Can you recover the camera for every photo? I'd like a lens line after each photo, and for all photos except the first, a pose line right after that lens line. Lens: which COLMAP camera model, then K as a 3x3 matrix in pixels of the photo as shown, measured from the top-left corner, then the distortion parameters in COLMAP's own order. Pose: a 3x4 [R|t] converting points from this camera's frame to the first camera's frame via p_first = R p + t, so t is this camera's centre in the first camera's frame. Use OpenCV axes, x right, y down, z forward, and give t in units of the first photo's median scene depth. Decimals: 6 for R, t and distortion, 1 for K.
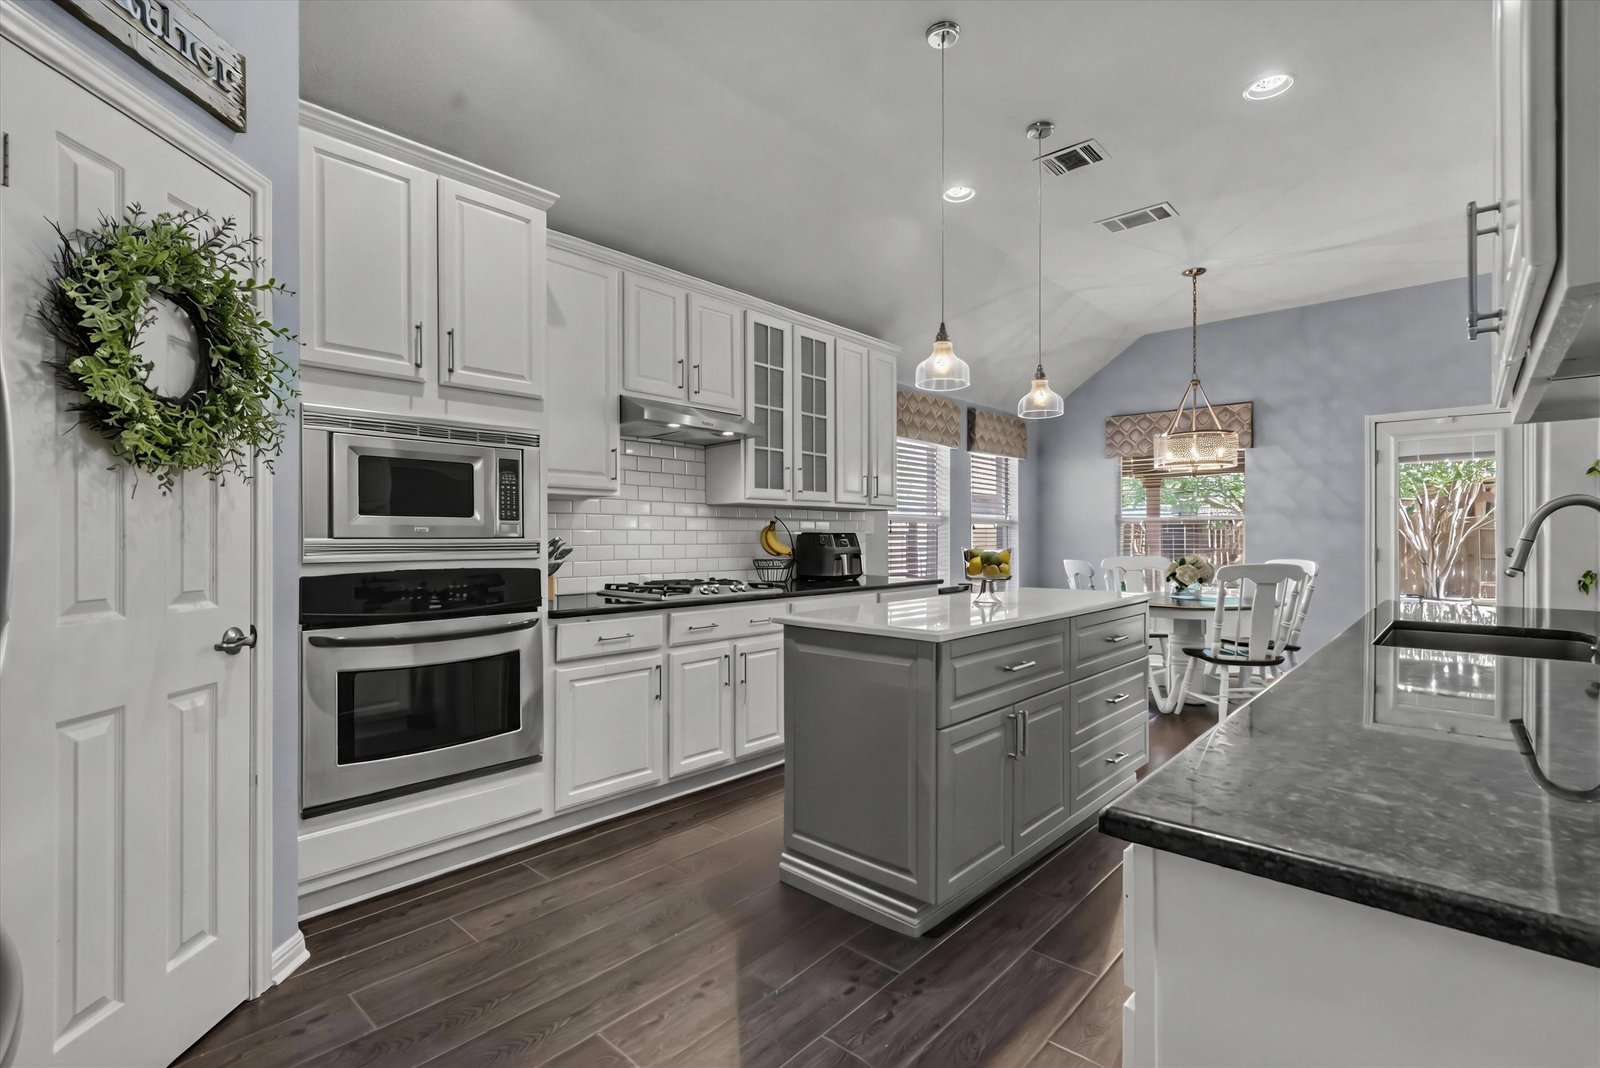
lens RADIAL K [[736.5, 0, 800.0], [0, 736.5, 534.0], [0, 0, 1]] dist [-0.010682, 0.000135]
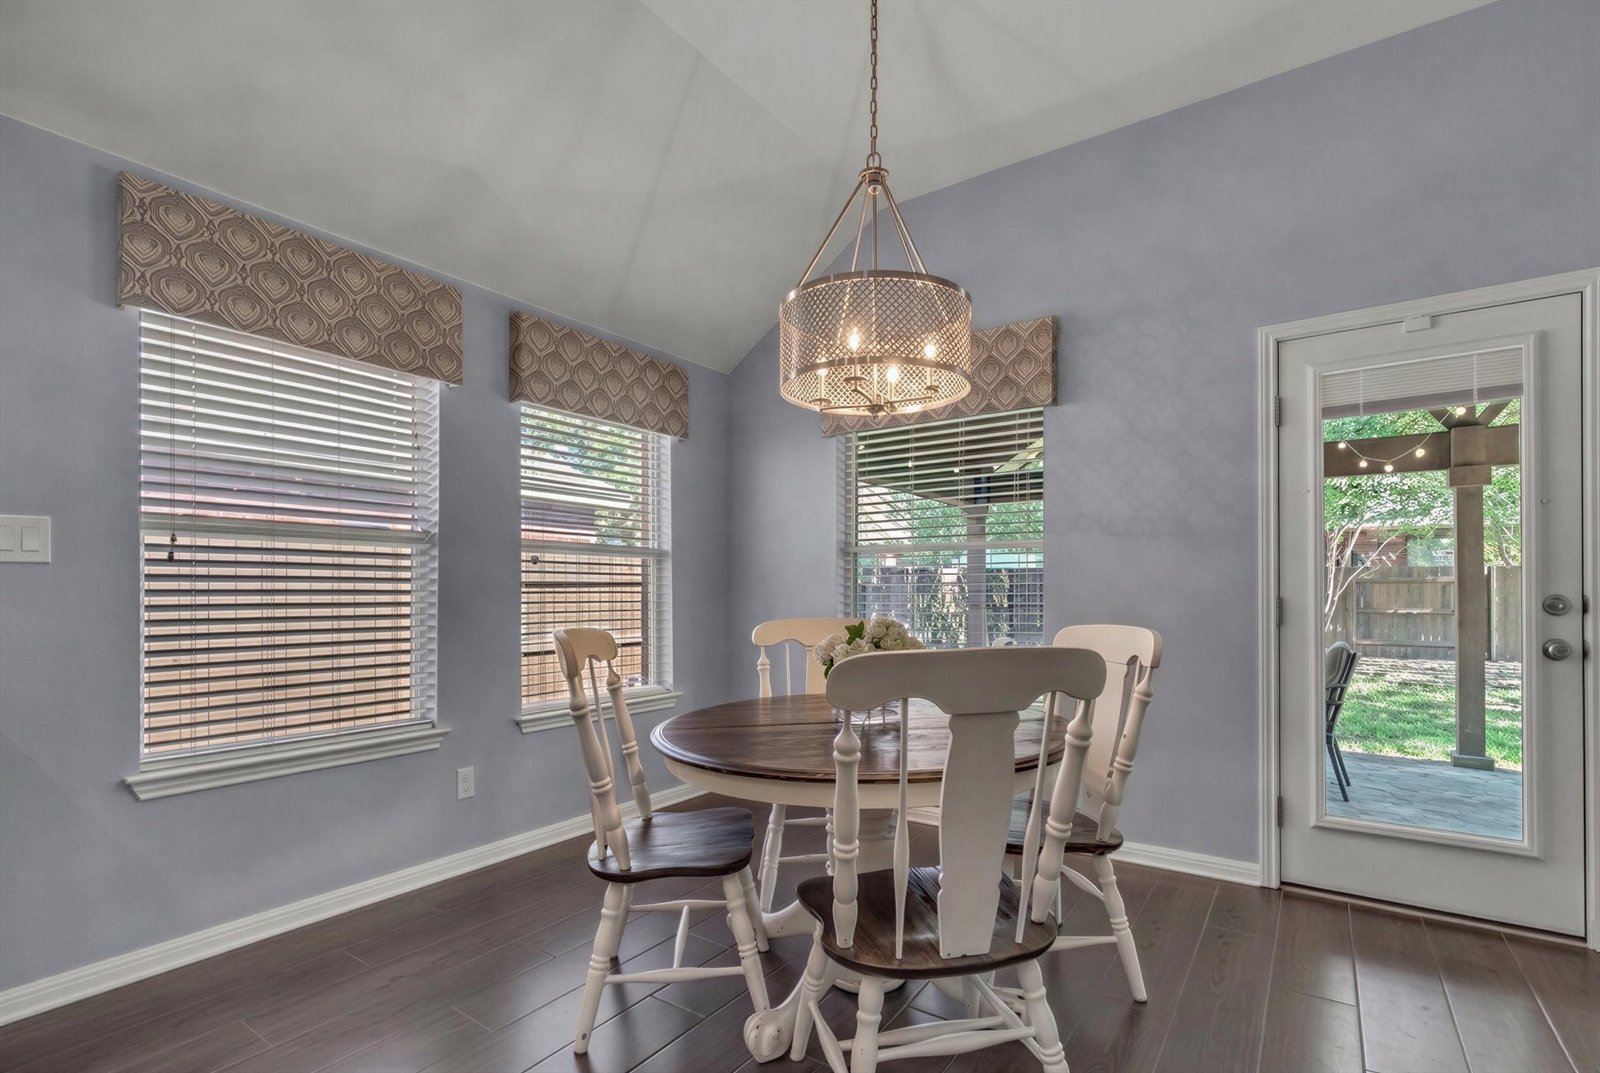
lens RADIAL K [[753.9, 0, 804.4], [0, 753.9, 582.6], [0, 0, 1]] dist [-0.002421, -0.000523]
pose [[0.990353, 0.001150, 0.138560, 0.394562], [-0.000244, 0.999978, -0.006562, 0.013247], [-0.138565, 0.006465, 0.990332, 0.533997]]
